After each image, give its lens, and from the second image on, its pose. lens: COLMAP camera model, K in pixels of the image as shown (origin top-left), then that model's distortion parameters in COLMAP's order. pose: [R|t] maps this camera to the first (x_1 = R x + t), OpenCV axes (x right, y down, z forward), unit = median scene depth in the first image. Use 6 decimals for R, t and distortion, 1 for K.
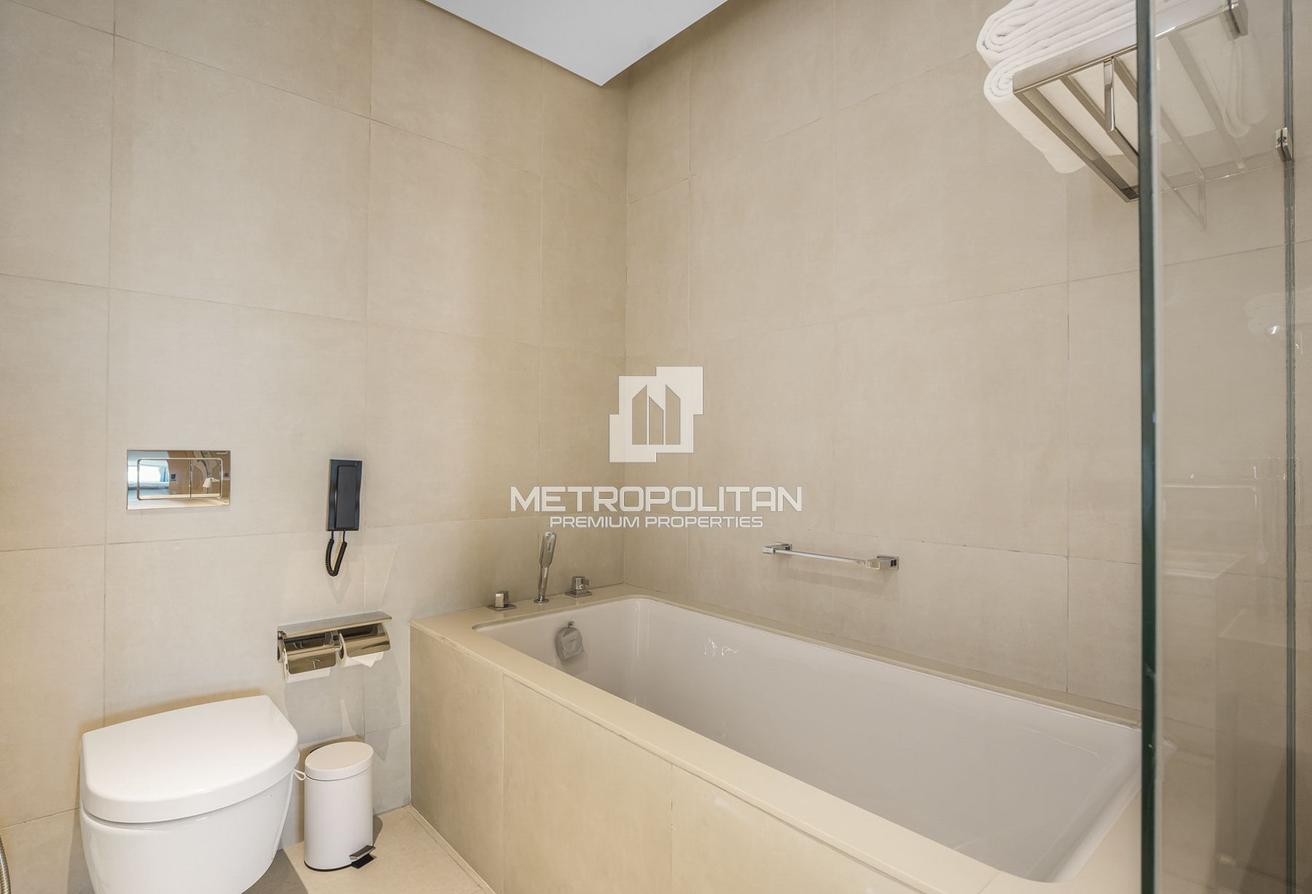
lens RADIAL K [[667.8, 0, 656.0], [0, 667.8, 447.0], [0, 0, 1]] dist [-0.003429, -0.001298]
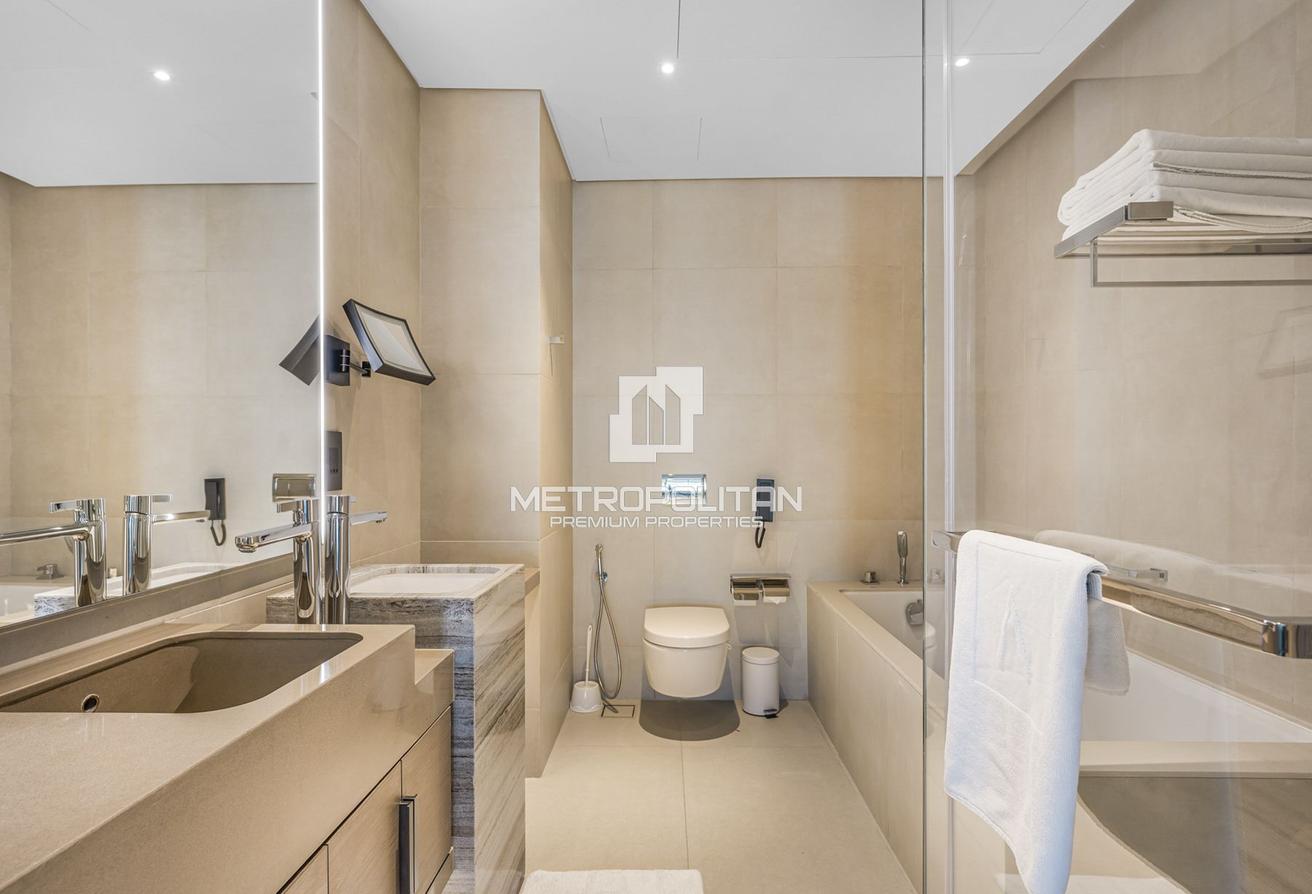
lens RADIAL K [[685.7, 0, 656.0], [0, 685.7, 447.0], [0, 0, 1]] dist [0.000079, 0.000083]
pose [[0.731858, -0.019248, -0.681185, 0.513814], [0.017238, 0.999804, -0.009731, -0.049304], [0.681239, -0.004621, 0.732047, -0.444726]]
